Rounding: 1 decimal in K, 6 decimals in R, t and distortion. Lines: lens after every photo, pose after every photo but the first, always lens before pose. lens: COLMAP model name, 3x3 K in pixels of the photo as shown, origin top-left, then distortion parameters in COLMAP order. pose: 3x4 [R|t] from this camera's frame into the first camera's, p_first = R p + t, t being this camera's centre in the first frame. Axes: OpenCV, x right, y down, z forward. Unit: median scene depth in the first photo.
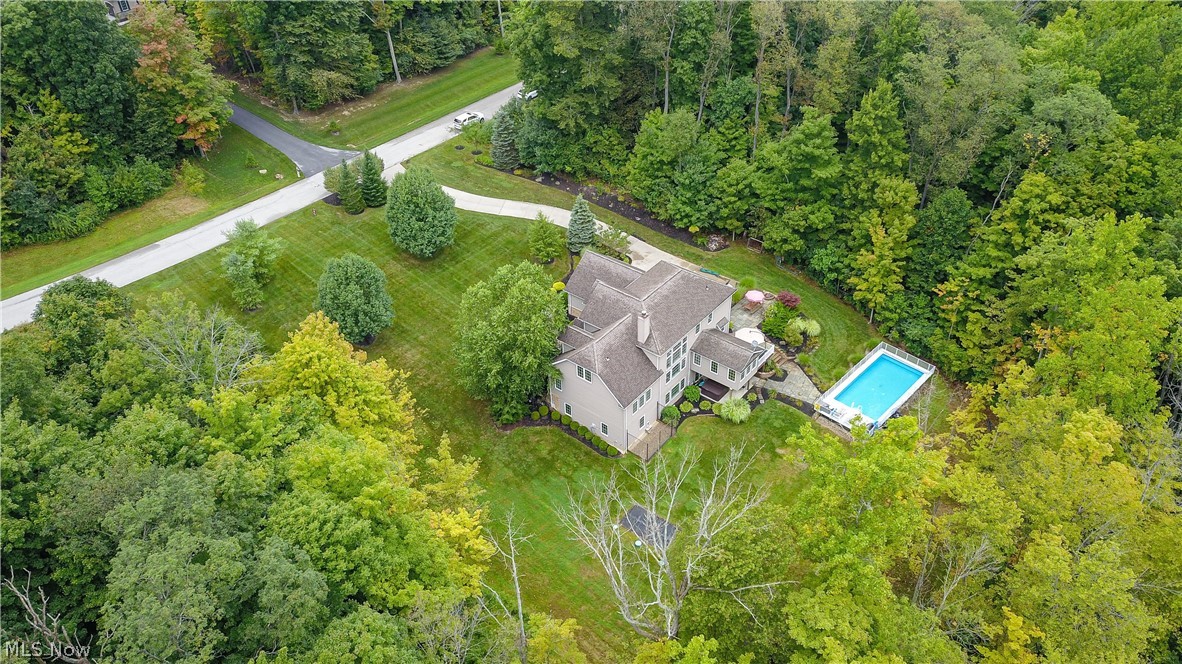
lens RADIAL K [[920.1, 0, 591.0], [0, 920.1, 332.0], [0, 0, 1]] dist [0.093472, -0.116923]
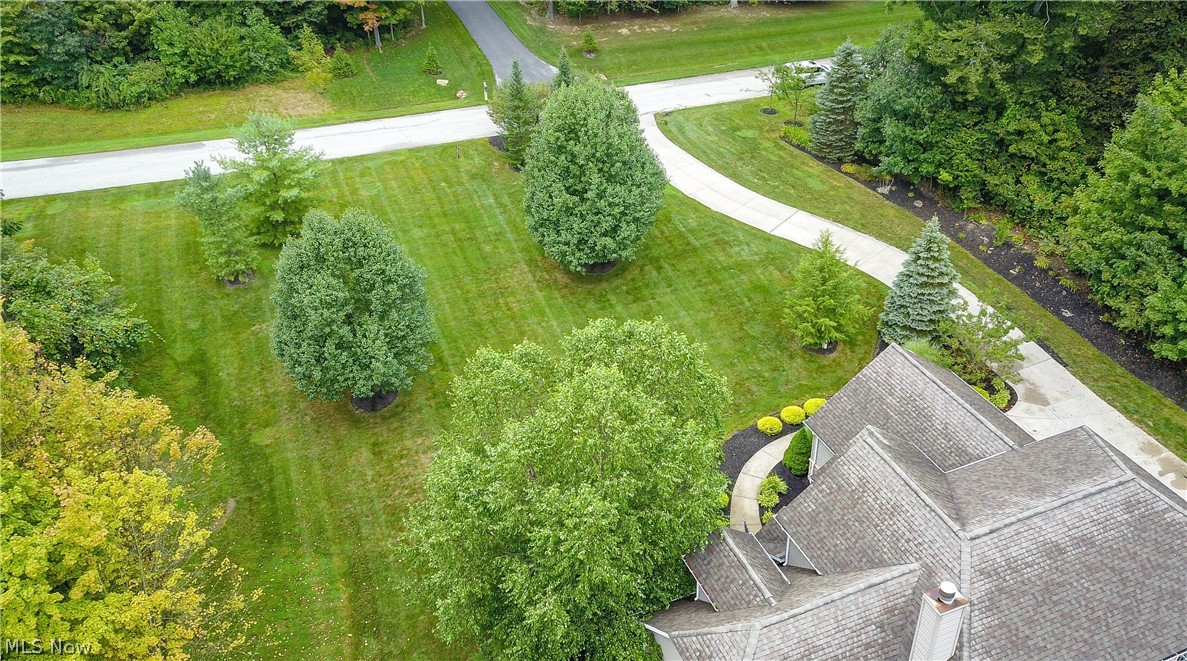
lens RADIAL K [[972.8, 0, 640.3], [0, 972.8, 353.6], [0, 0, 1]] dist [0.028614, -0.004516]
pose [[0.888184, 0.274242, -0.368674, 0.053601], [-0.290055, 0.956921, 0.013036, -0.057005], [0.356367, 0.095358, 0.929467, 0.551467]]
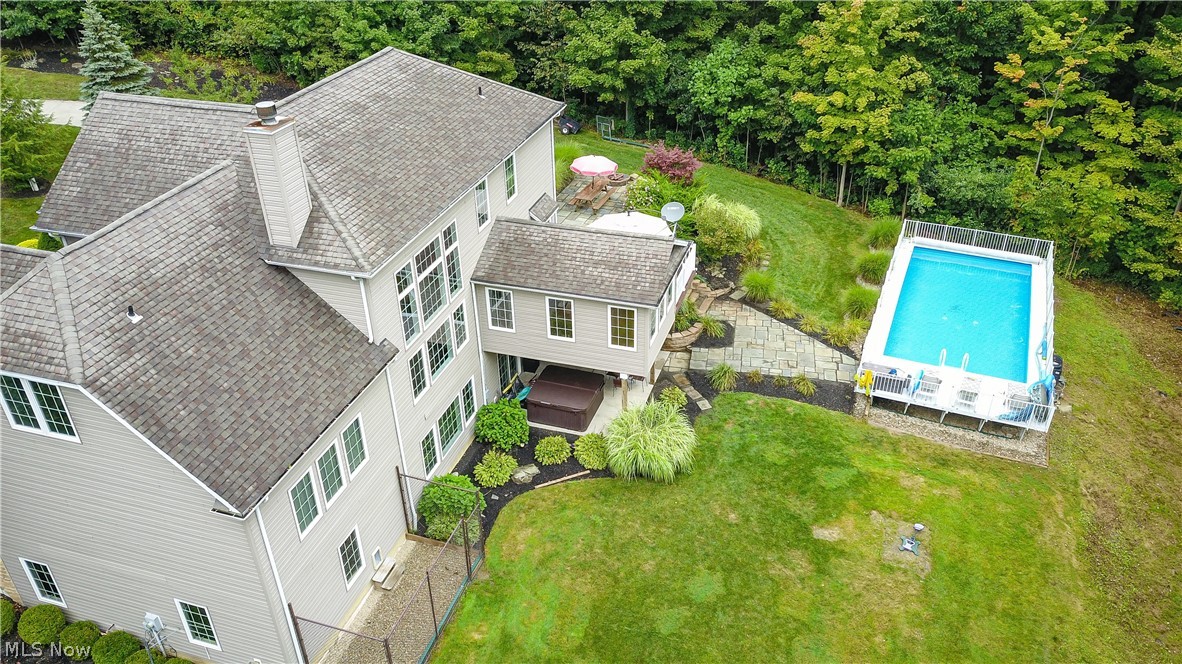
lens RADIAL K [[920.1, 0, 591.0], [0, 920.1, 332.0], [0, 0, 1]] dist [0.093472, -0.116923]
pose [[0.938461, -0.182101, 0.293479, 0.045734], [0.216136, 0.972410, -0.087770, 0.063476], [-0.269399, 0.145800, 0.951928, 0.619446]]
